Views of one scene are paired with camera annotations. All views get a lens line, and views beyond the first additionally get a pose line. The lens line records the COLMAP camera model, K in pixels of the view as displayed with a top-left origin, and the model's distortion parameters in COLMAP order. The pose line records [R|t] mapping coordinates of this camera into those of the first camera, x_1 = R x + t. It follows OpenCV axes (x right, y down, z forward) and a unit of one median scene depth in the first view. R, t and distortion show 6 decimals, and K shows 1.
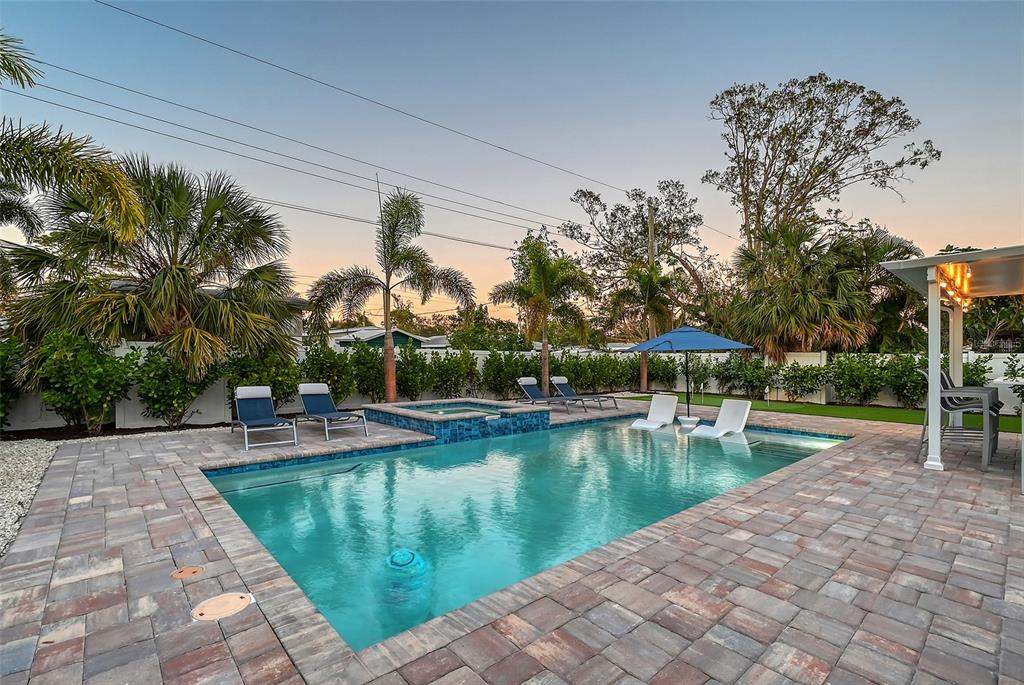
lens RADIAL K [[458.2, 0, 513.5], [0, 458.2, 338.7], [0, 0, 1]] dist [-0.007981, -0.000506]
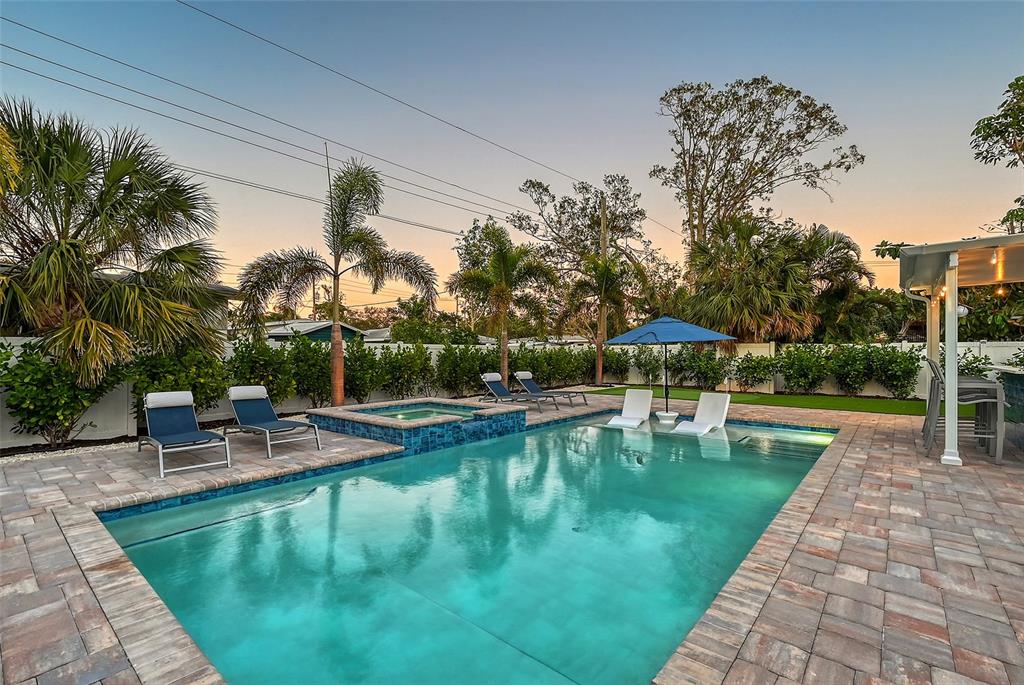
lens RADIAL K [[458.2, 0, 511.4], [0, 458.2, 314.9], [0, 0, 1]] dist [-0.007981, -0.000506]
pose [[0.990347, -0.000358, 0.138612, -0.066159], [0.005539, 0.999300, -0.036989, 0.001918], [-0.138502, 0.037400, 0.989656, 0.092299]]
